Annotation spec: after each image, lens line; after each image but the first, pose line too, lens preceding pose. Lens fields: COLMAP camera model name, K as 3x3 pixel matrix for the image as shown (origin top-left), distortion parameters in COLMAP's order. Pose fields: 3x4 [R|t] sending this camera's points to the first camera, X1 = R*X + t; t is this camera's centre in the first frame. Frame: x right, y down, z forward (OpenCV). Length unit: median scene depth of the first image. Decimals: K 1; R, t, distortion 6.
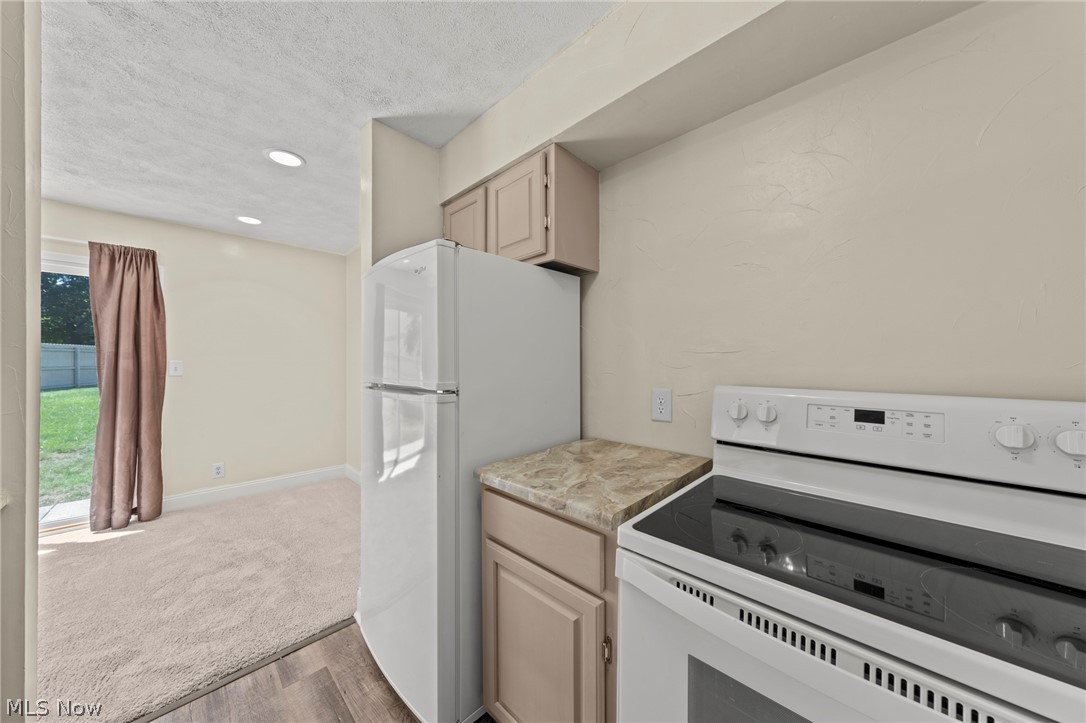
lens RADIAL K [[369.5, 0, 543.0], [0, 369.5, 361.5], [0, 0, 1]] dist [-0.001630, -0.000069]
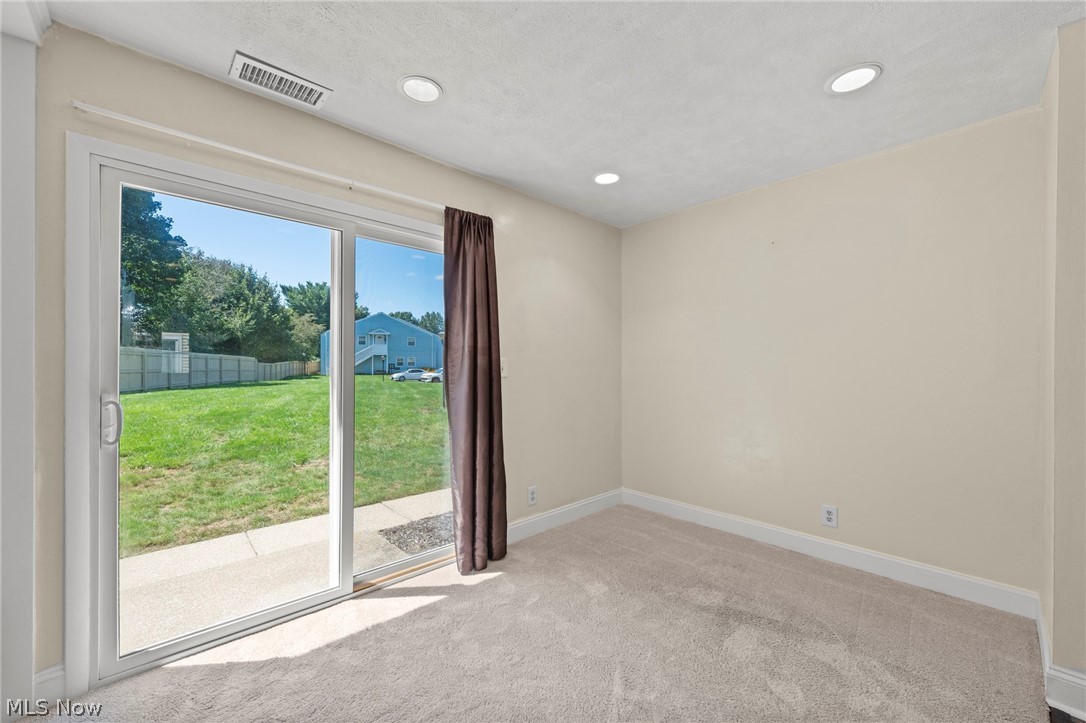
lens RADIAL K [[434.5, 0, 543.0], [0, 434.5, 361.5], [0, 0, 1]] dist [0.000122, 0.000041]
pose [[0.999494, 0.001904, -0.031765, -0.929224], [-0.002039, 0.999989, -0.004207, 0.010599], [0.031757, 0.004270, 0.999487, 0.070759]]
